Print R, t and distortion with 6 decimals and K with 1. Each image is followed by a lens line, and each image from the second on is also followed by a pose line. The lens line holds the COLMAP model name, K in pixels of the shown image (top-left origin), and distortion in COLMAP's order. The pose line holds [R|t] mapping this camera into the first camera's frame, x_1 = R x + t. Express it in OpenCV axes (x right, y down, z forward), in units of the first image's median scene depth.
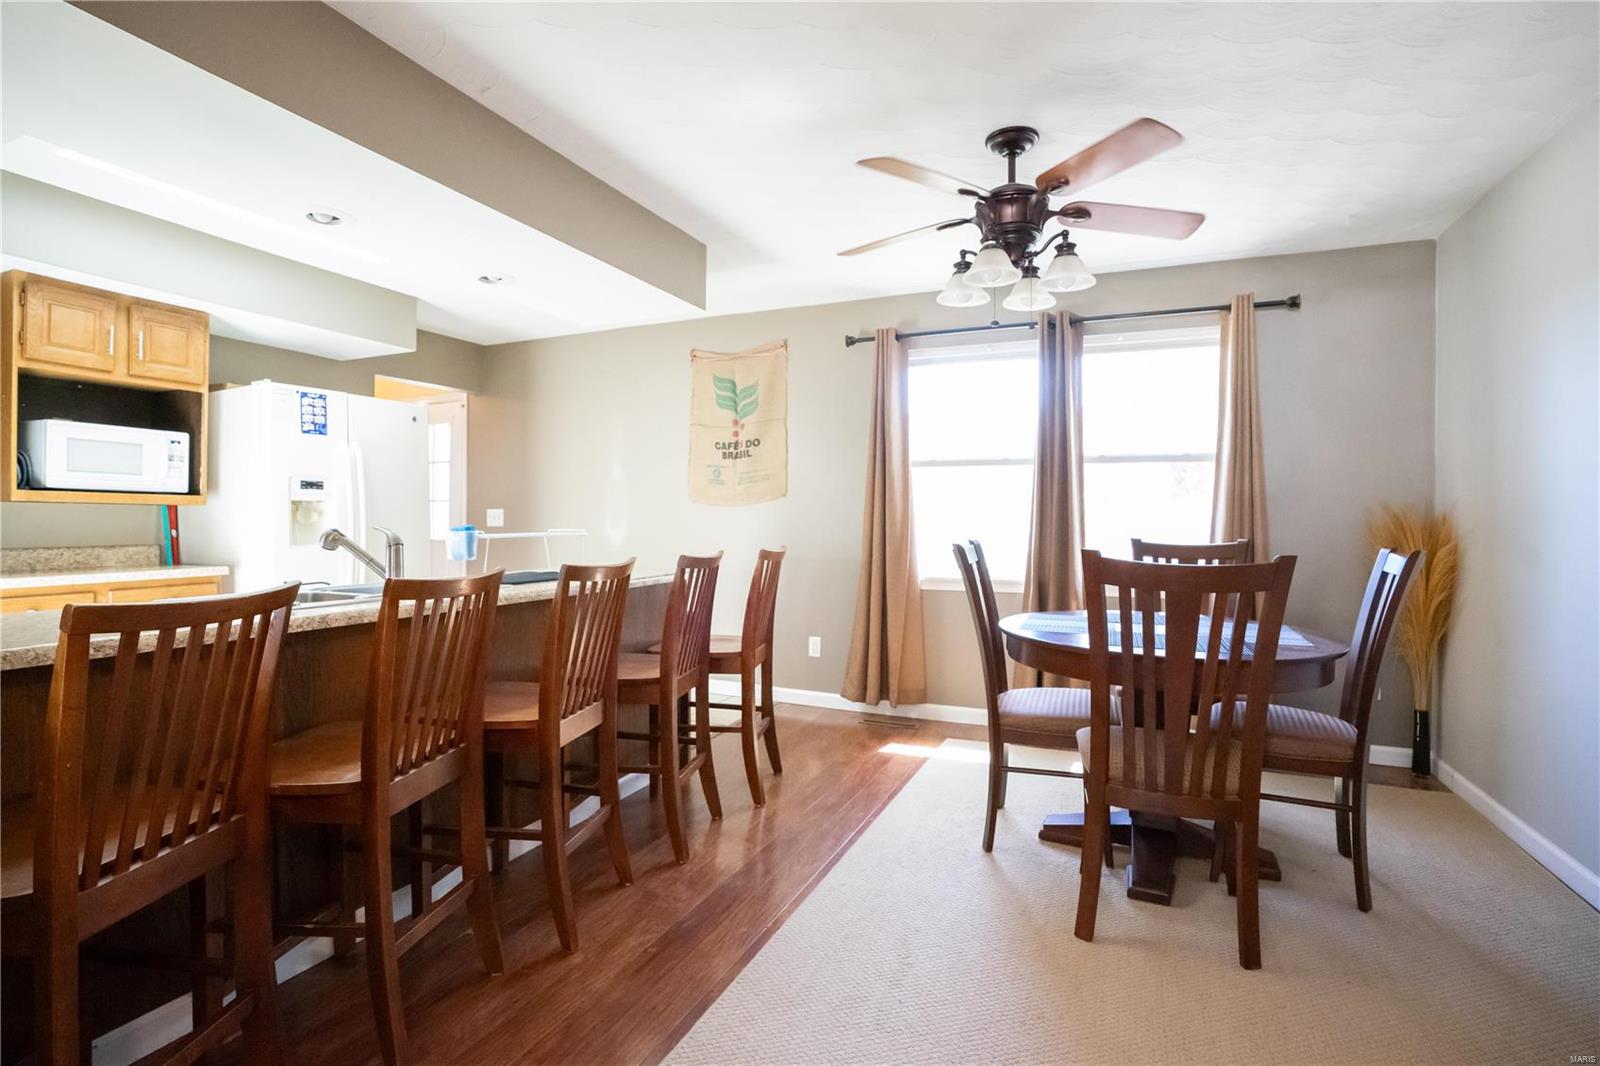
lens RADIAL K [[754.5, 0, 831.2], [0, 754.5, 524.5], [0, 0, 1]] dist [-0.061297, 0.028727]
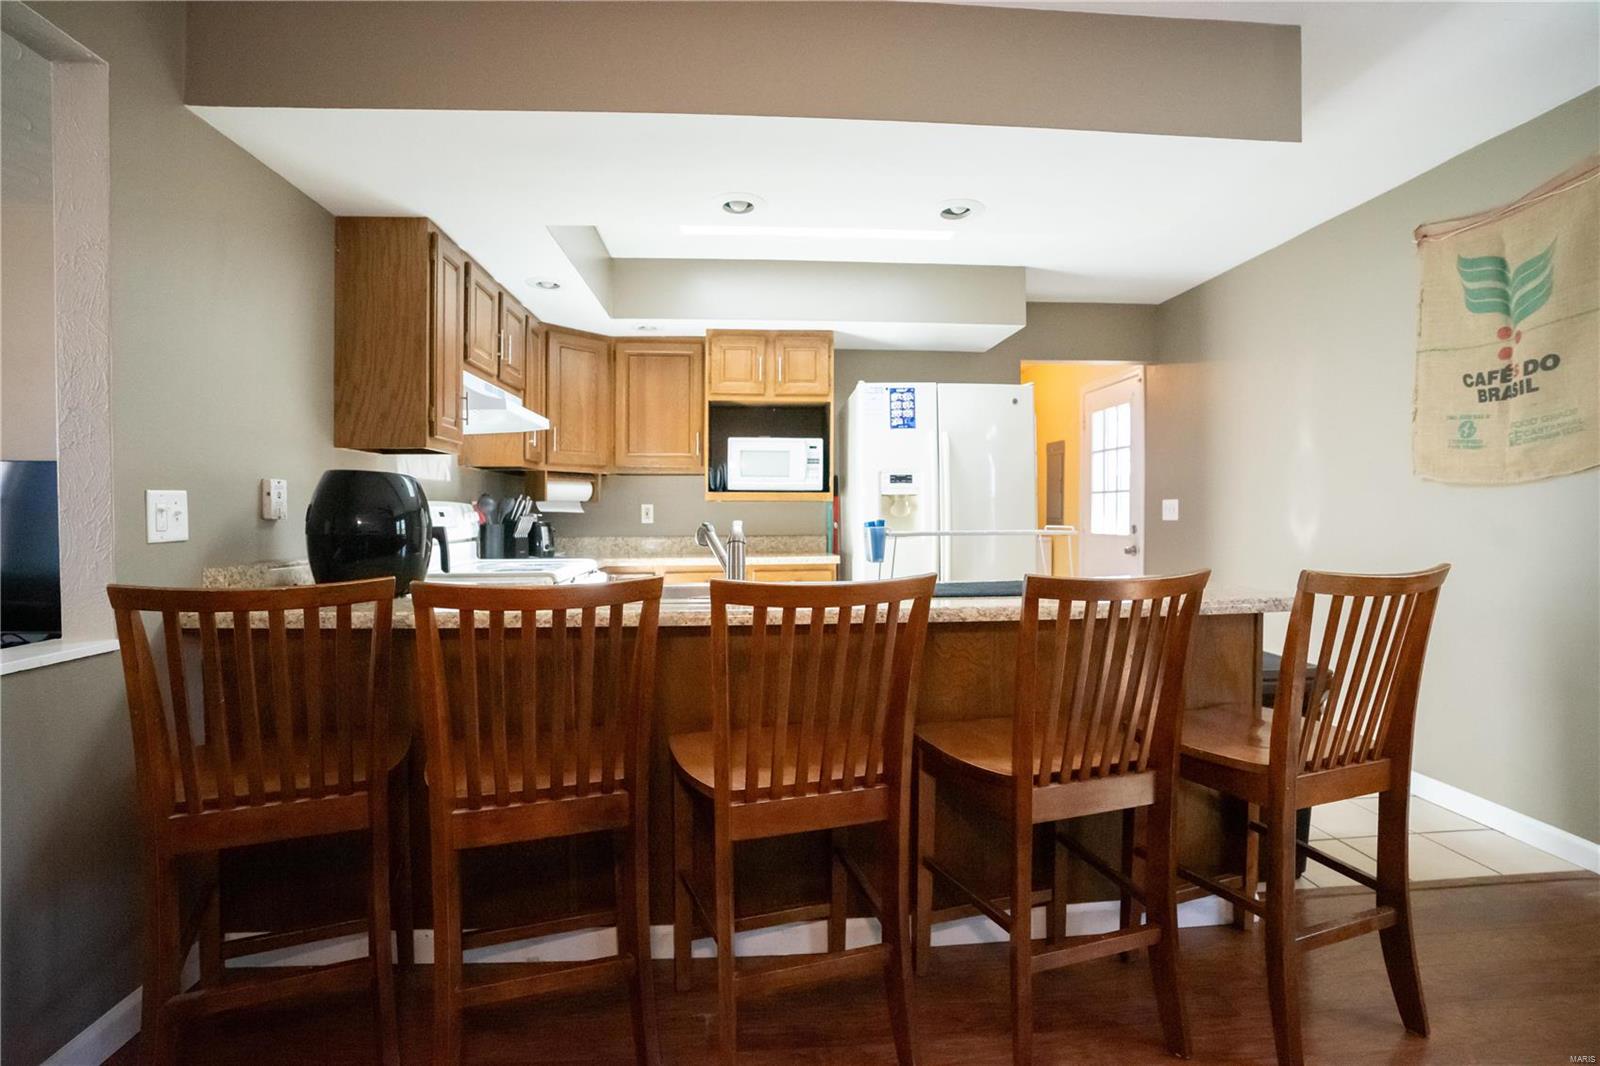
lens RADIAL K [[754.5, 0, 831.2], [0, 754.5, 524.5], [0, 0, 1]] dist [-0.061297, 0.028727]
pose [[0.454486, 0.008660, -0.890712, 0.170579], [-0.000452, 0.999955, 0.009491, -0.000956], [0.890754, -0.003911, 0.454469, 0.439560]]
